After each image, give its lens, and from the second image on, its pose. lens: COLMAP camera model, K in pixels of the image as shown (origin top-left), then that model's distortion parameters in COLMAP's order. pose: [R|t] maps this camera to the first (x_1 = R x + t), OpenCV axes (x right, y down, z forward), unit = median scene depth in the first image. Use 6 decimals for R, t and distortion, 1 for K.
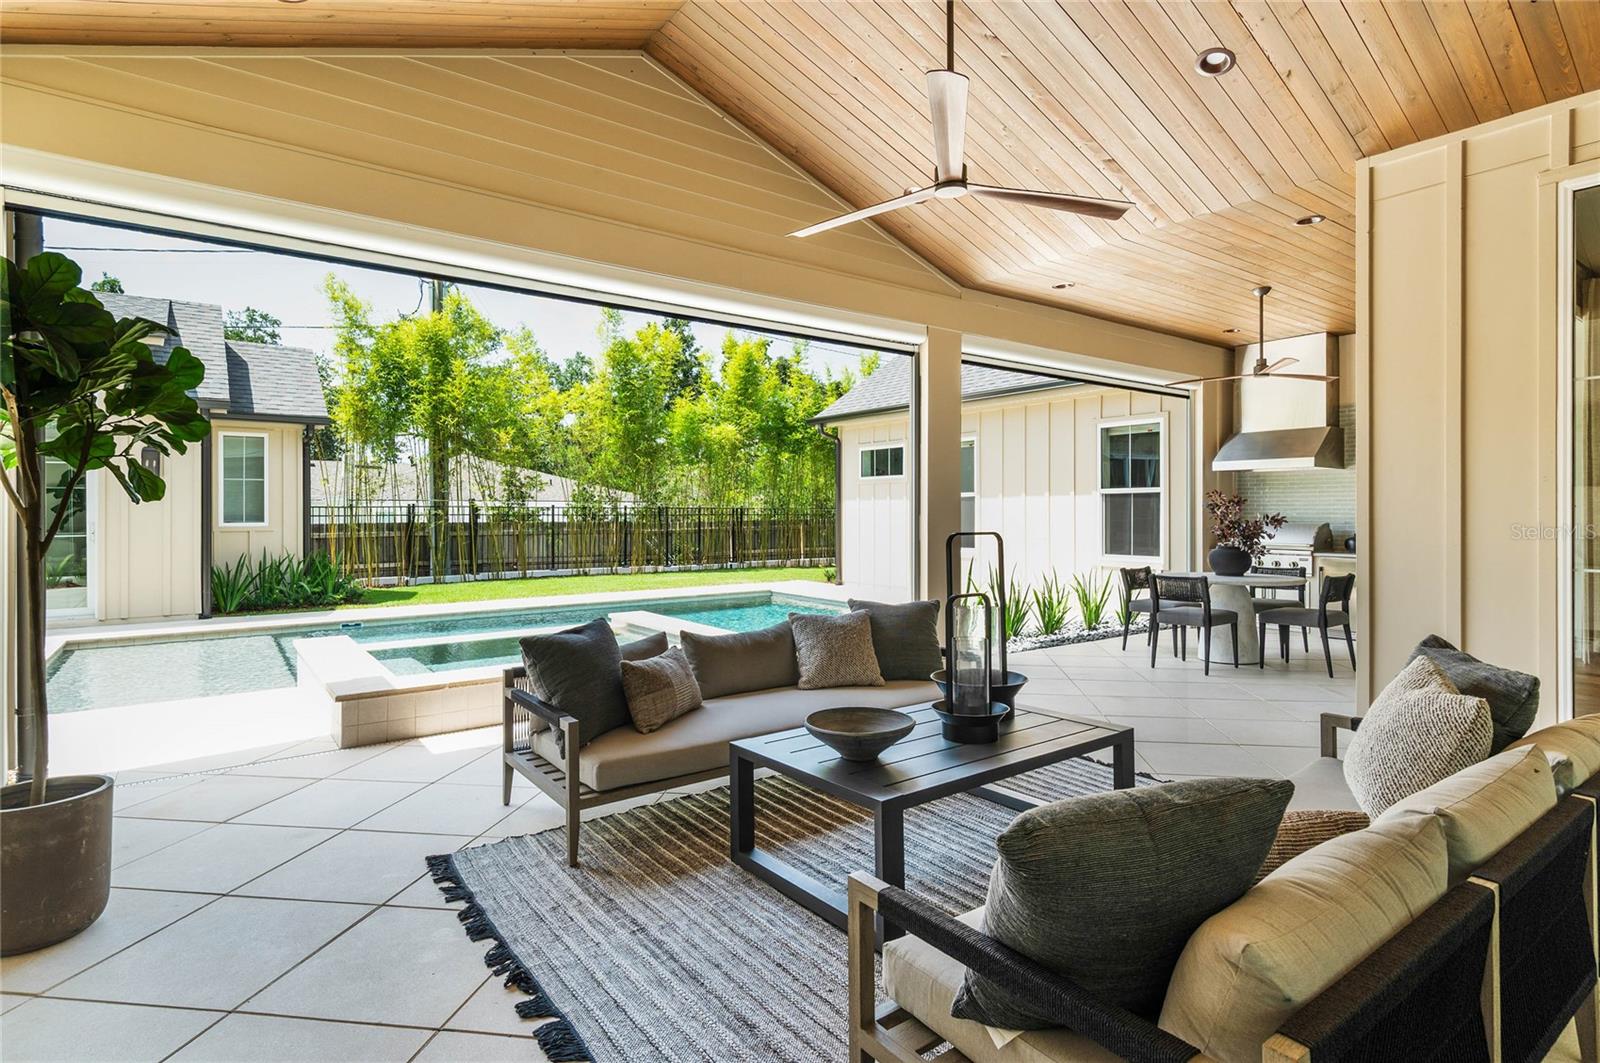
lens RADIAL K [[797.5, 0, 800.1], [0, 797.5, 513.6], [0, 0, 1]] dist [0.000953, -0.000065]
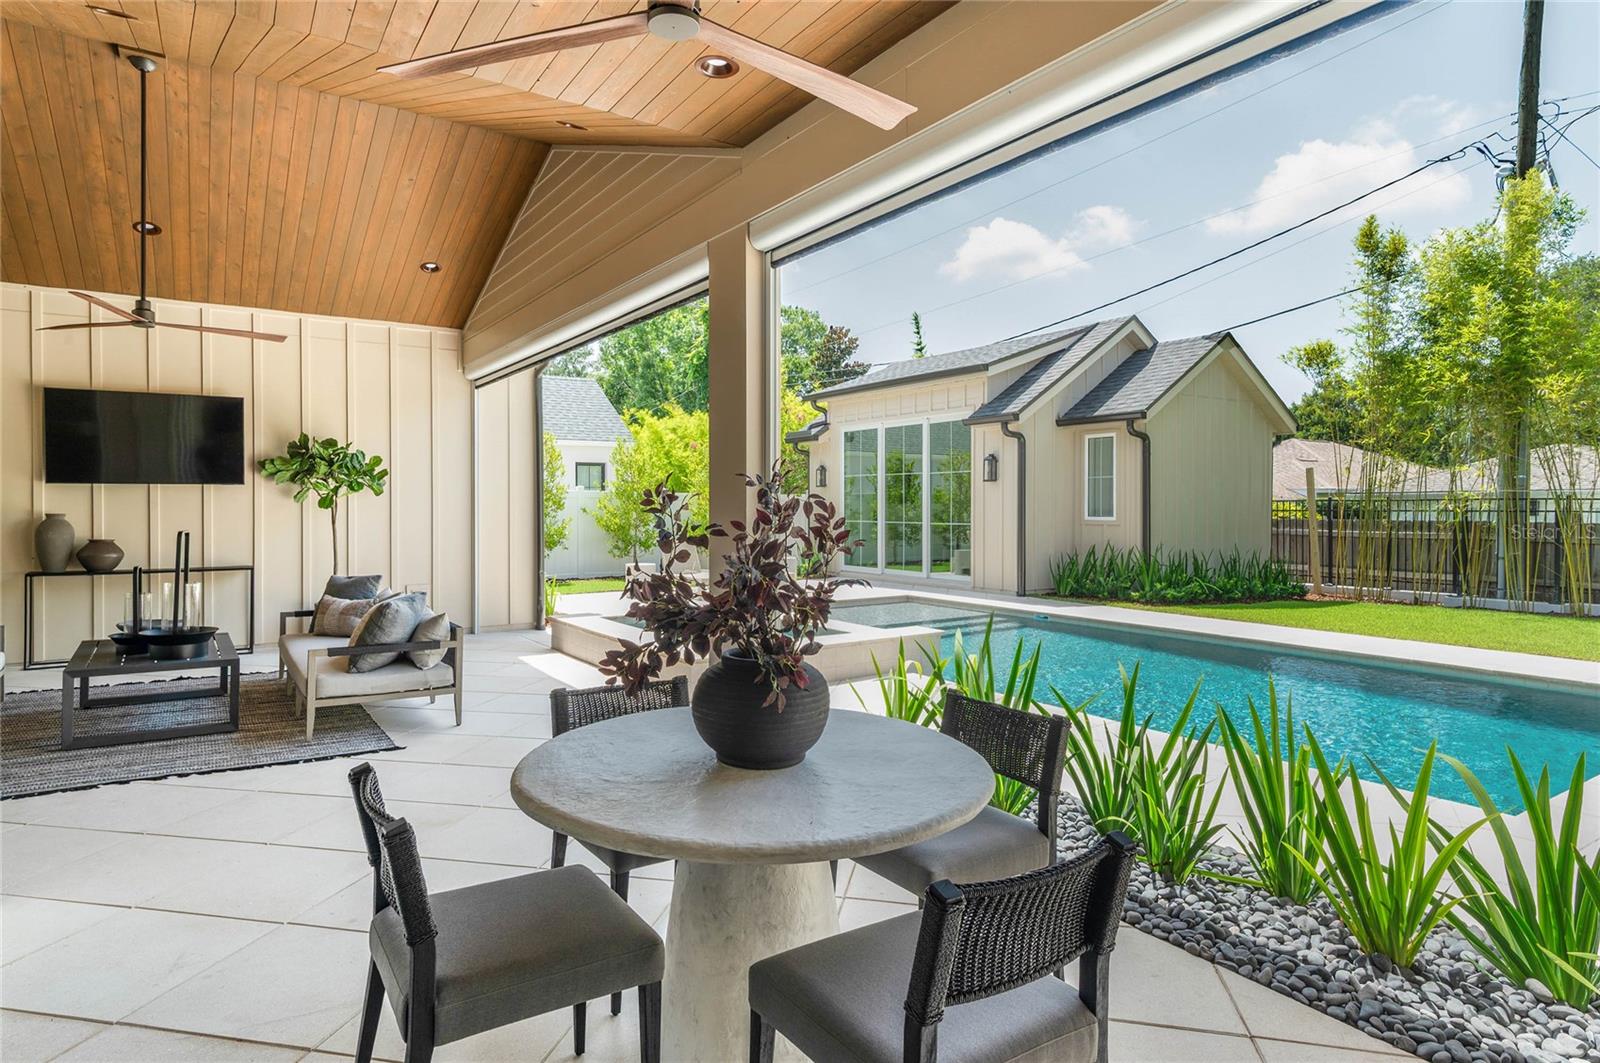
lens RADIAL K [[883.7, 0, 799.0], [0, 883.7, 518.0], [0, 0, 1]] dist [0.005243, 0.000579]
pose [[-0.044092, 0.018412, -0.998858, 1.095995], [-0.000747, 0.999829, 0.018463, -0.018733], [0.999027, 0.001560, -0.044071, 1.345543]]
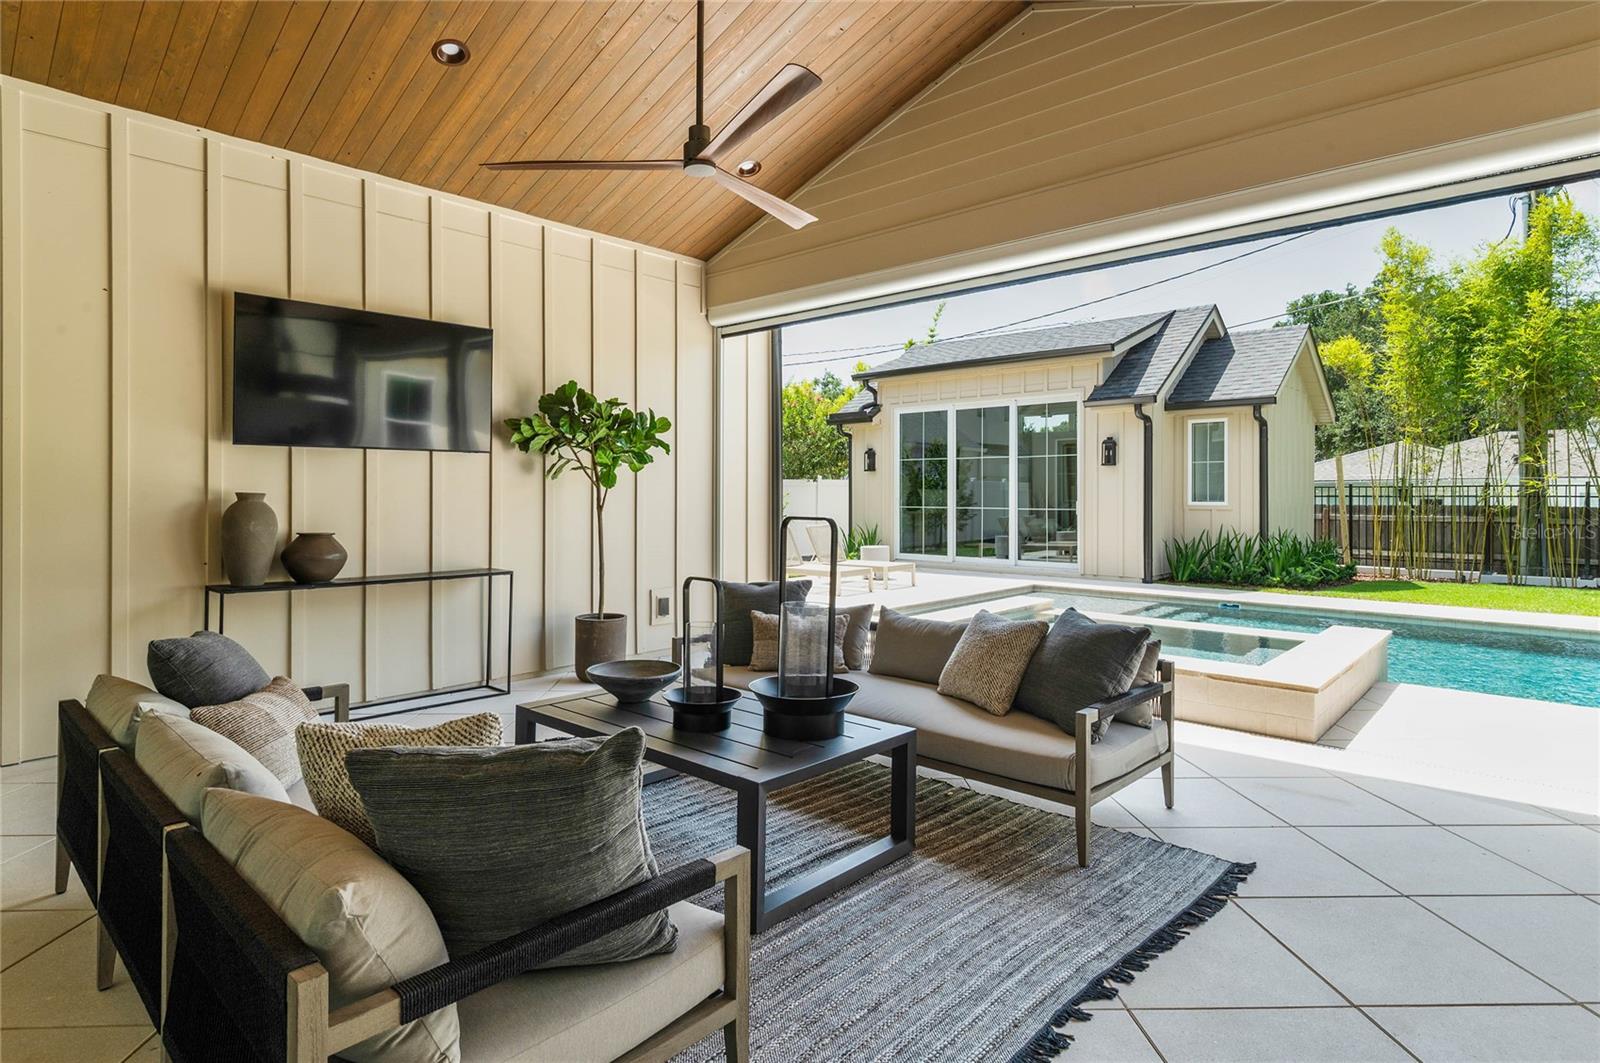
lens RADIAL K [[833.6, 0, 794.5], [0, 833.6, 492.8], [0, 0, 1]] dist [0.000375, -0.000233]
pose [[0.176756, 0.002845, -0.984251, 0.675237], [-0.003780, 0.999990, 0.002212, -0.002750], [0.984247, 0.003329, 0.176765, 0.510731]]
